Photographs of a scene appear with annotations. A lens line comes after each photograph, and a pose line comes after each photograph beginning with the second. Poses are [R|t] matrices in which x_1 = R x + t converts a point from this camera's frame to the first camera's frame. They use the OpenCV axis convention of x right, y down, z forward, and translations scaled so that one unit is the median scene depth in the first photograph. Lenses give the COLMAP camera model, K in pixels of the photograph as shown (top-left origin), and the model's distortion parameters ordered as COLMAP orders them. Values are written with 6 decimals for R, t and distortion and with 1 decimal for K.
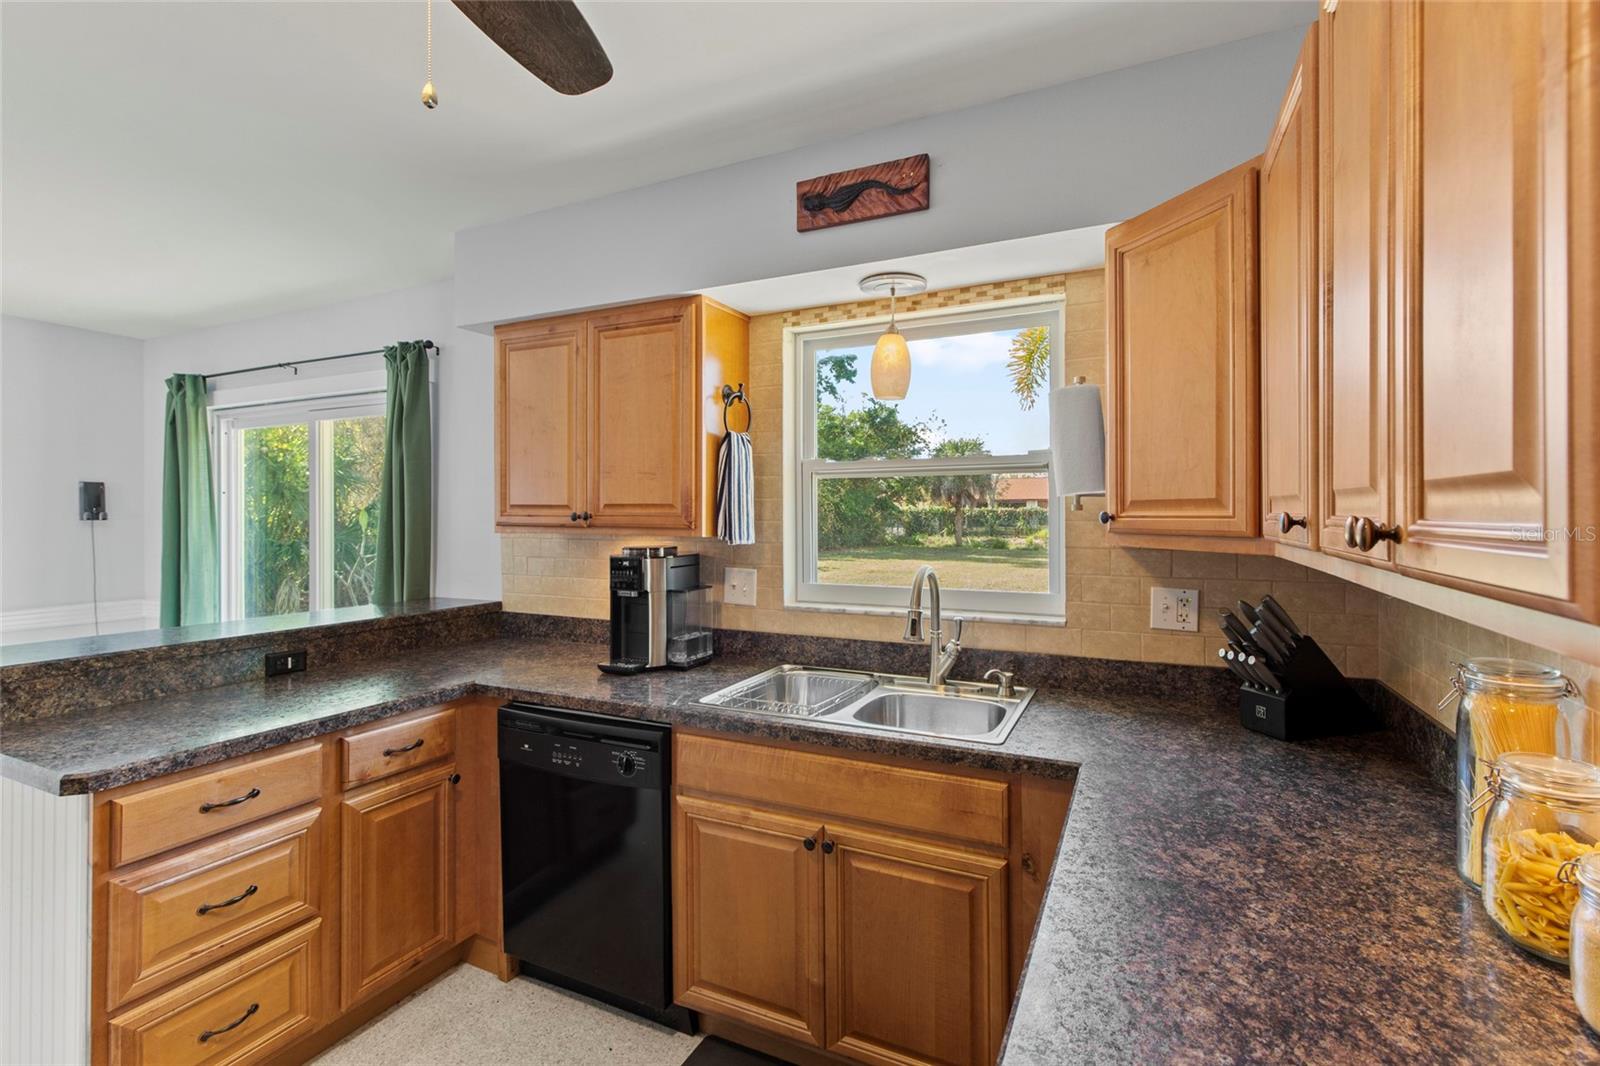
lens RADIAL K [[718.9, 0, 807.0], [0, 718.9, 516.5], [0, 0, 1]] dist [0.007599, -0.000481]
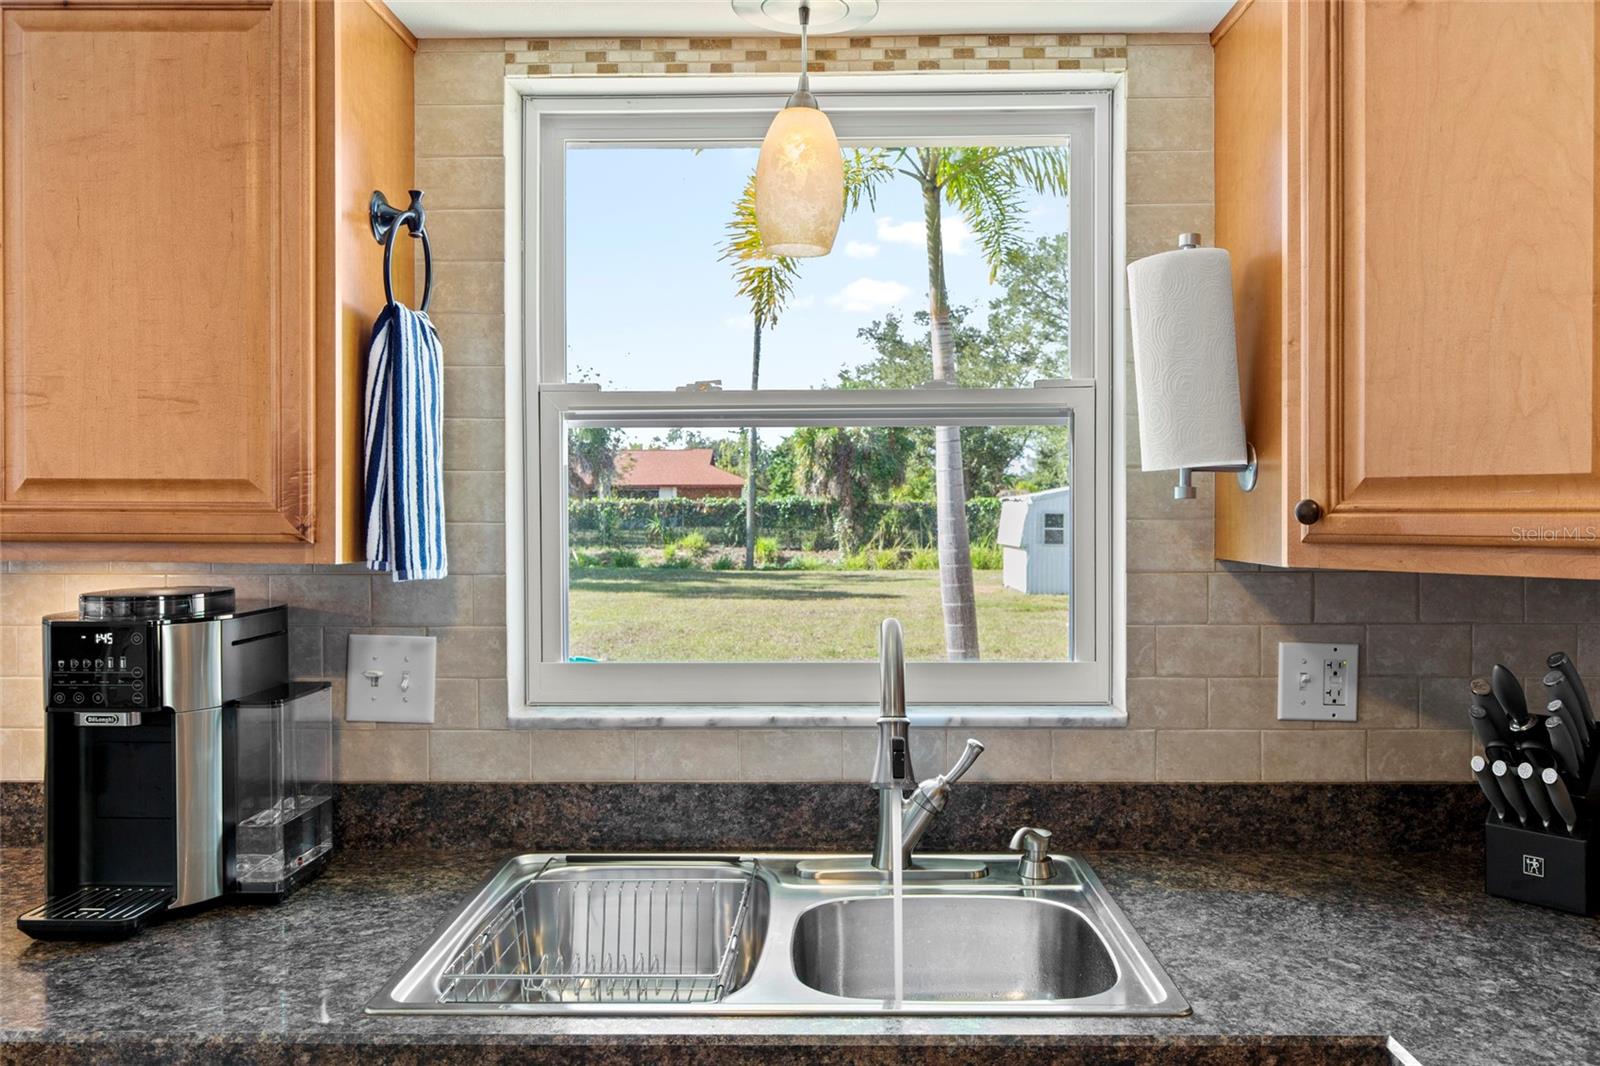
lens RADIAL K [[1209.8, 0, 808.3], [0, 1209.8, 521.4], [0, 0, 1]] dist [0.005732, -0.002715]
pose [[0.909911, -0.004967, 0.414775, -0.180086], [0.002279, 0.999973, 0.006974, 0.000799], [-0.414798, -0.005400, 0.909897, 0.277574]]
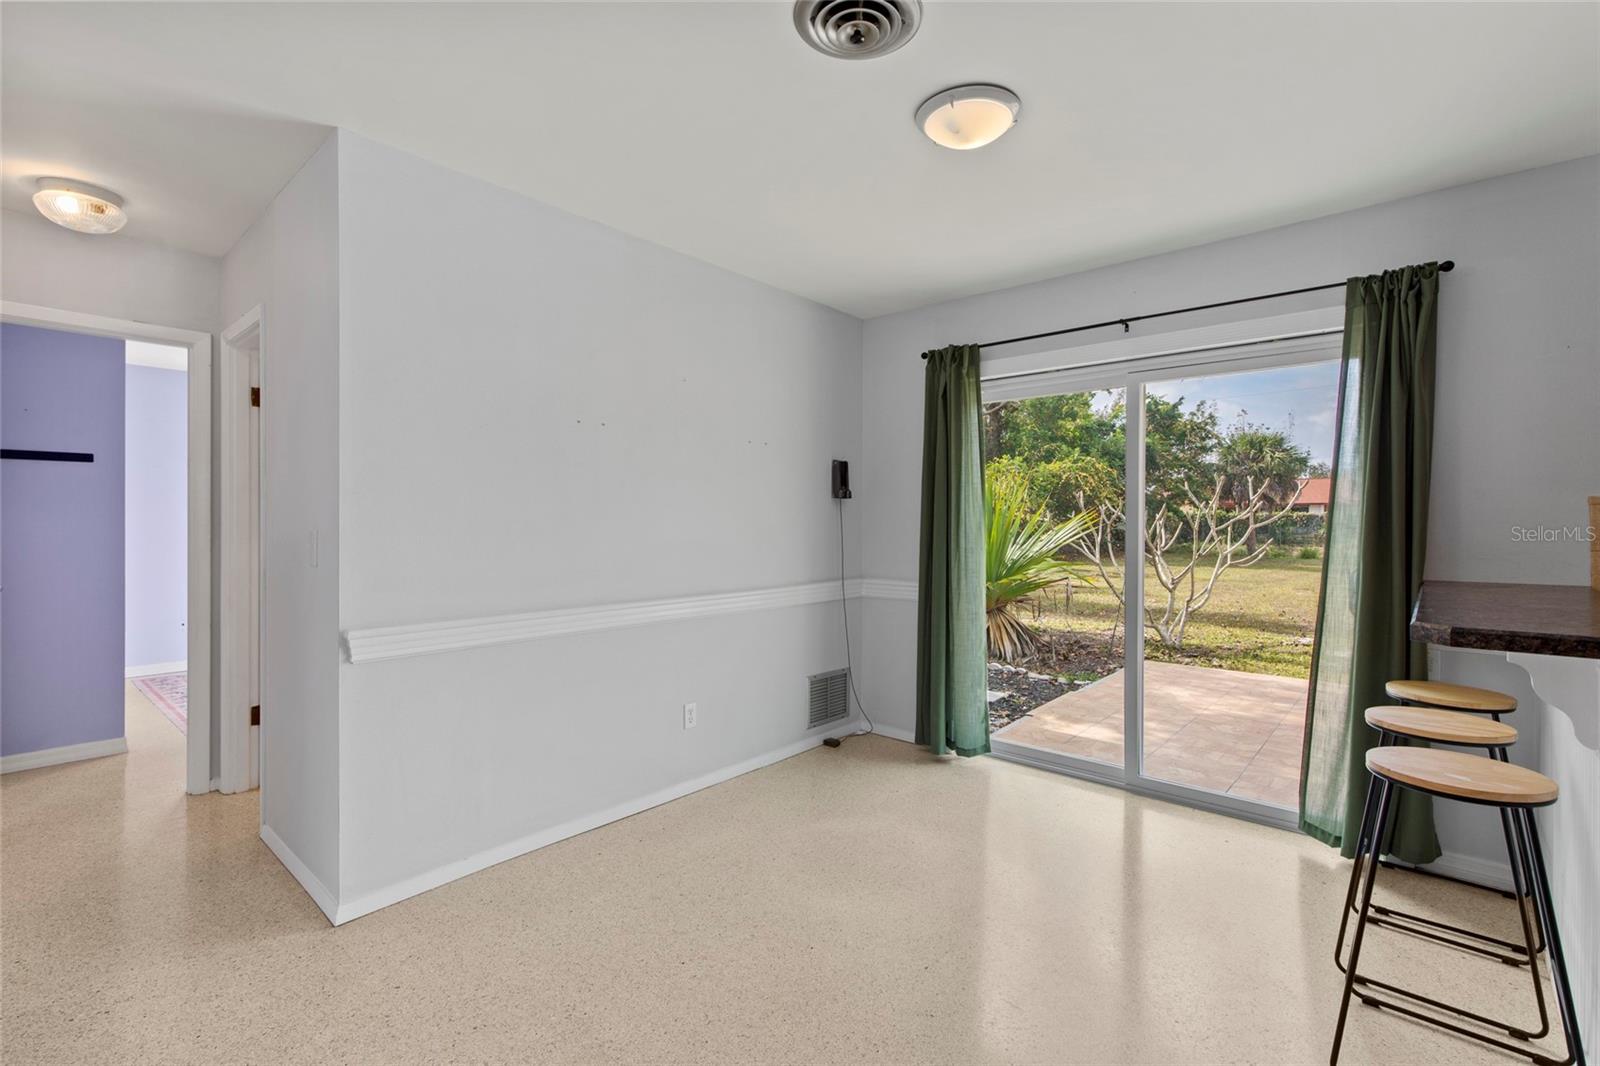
lens RADIAL K [[718.9, 0, 808.9], [0, 718.9, 523.1], [0, 0, 1]] dist [0.007599, -0.000481]
pose [[0.964754, 0.002485, -0.263142, -1.348459], [-0.002940, 0.999995, -0.001336, 0.069326], [0.263137, 0.002063, 0.964756, 0.046091]]
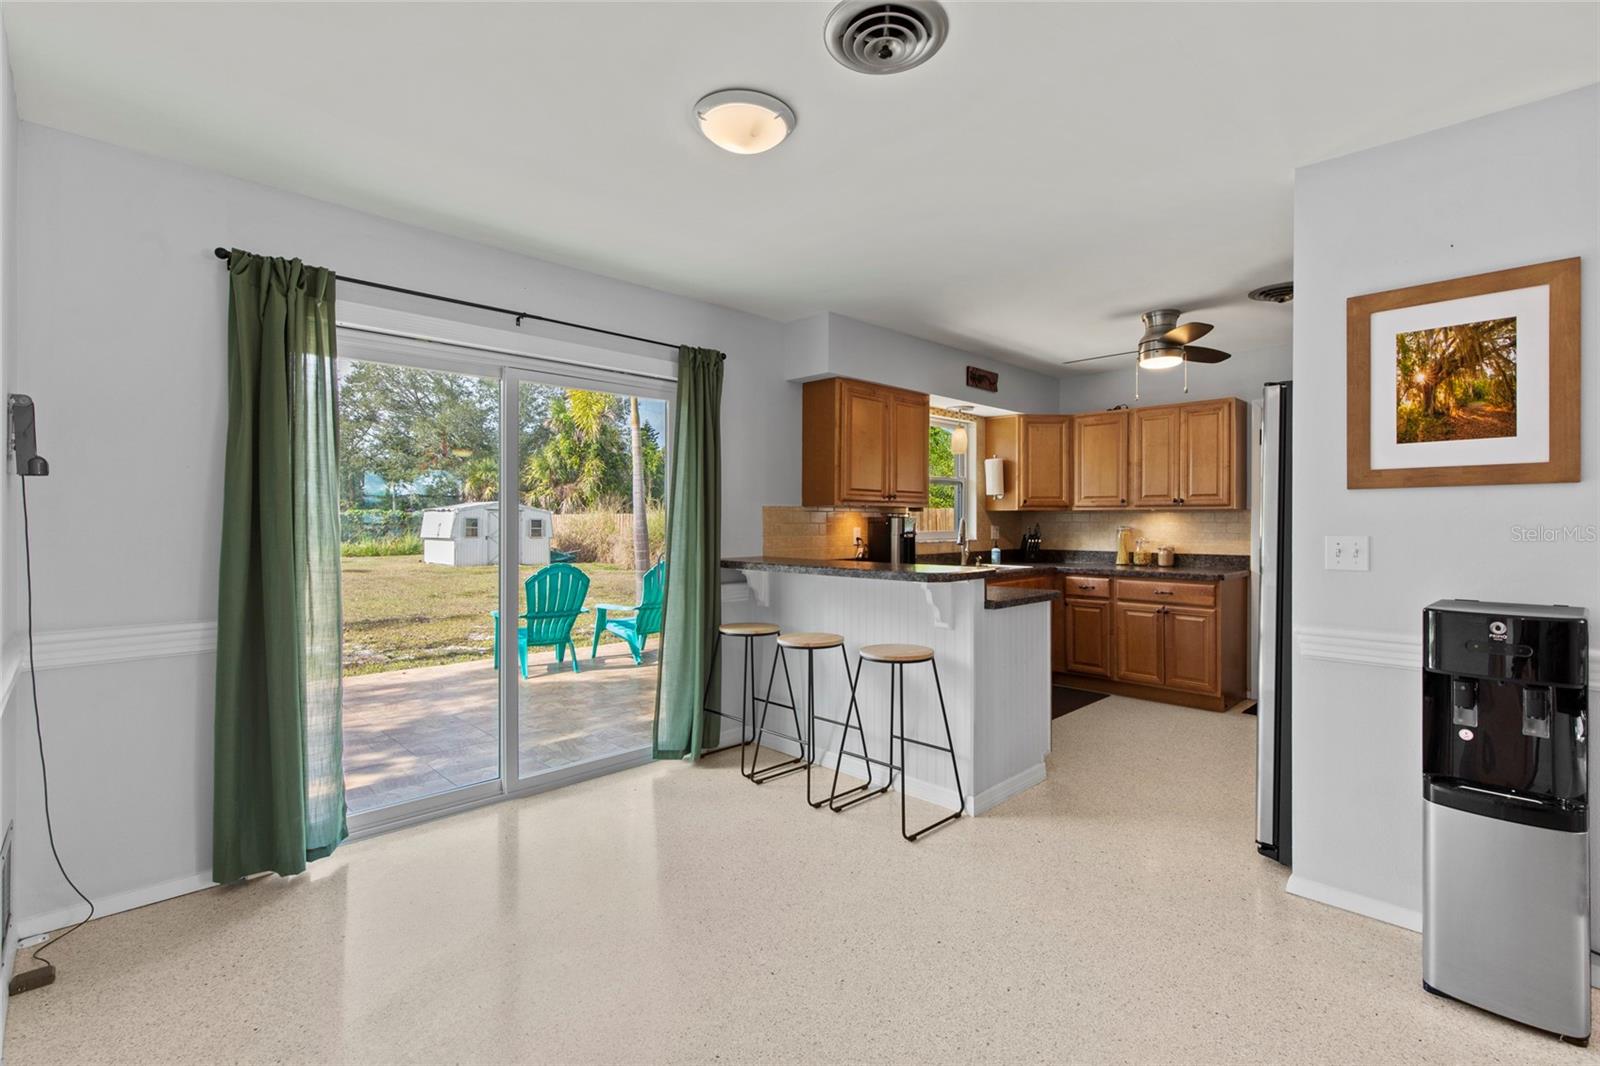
lens RADIAL K [[718.9, 0, 813.1], [0, 718.9, 524.0], [0, 0, 1]] dist [0.007599, -0.000481]
pose [[0.335761, -0.004731, 0.941935, -2.227498], [0.003819, 0.999986, 0.003661, 0.065635], [-0.941940, 0.002368, 0.335774, 0.584808]]
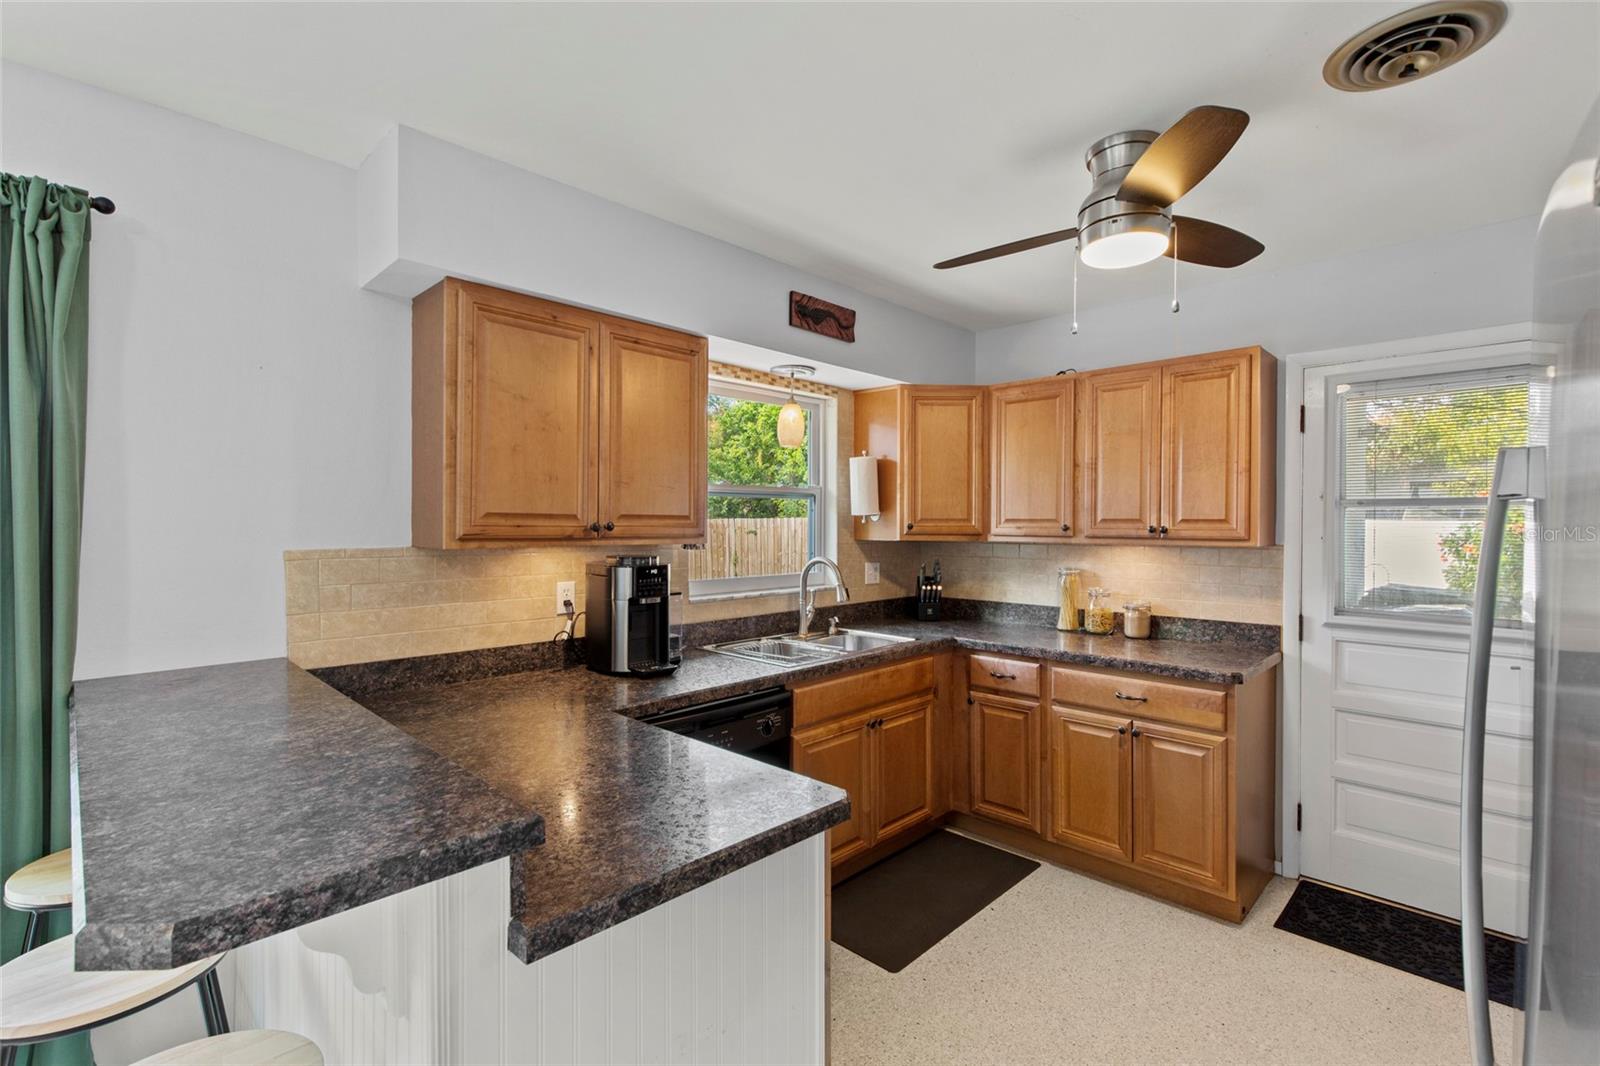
lens RADIAL K [[718.9, 0, 811.4], [0, 718.9, 531.9], [0, 0, 1]] dist [0.007599, -0.000481]
pose [[0.315908, -0.008743, 0.948750, -1.174685], [0.001803, 0.999961, 0.008615, -0.001289], [-0.948788, -0.001011, 0.315911, 0.450965]]
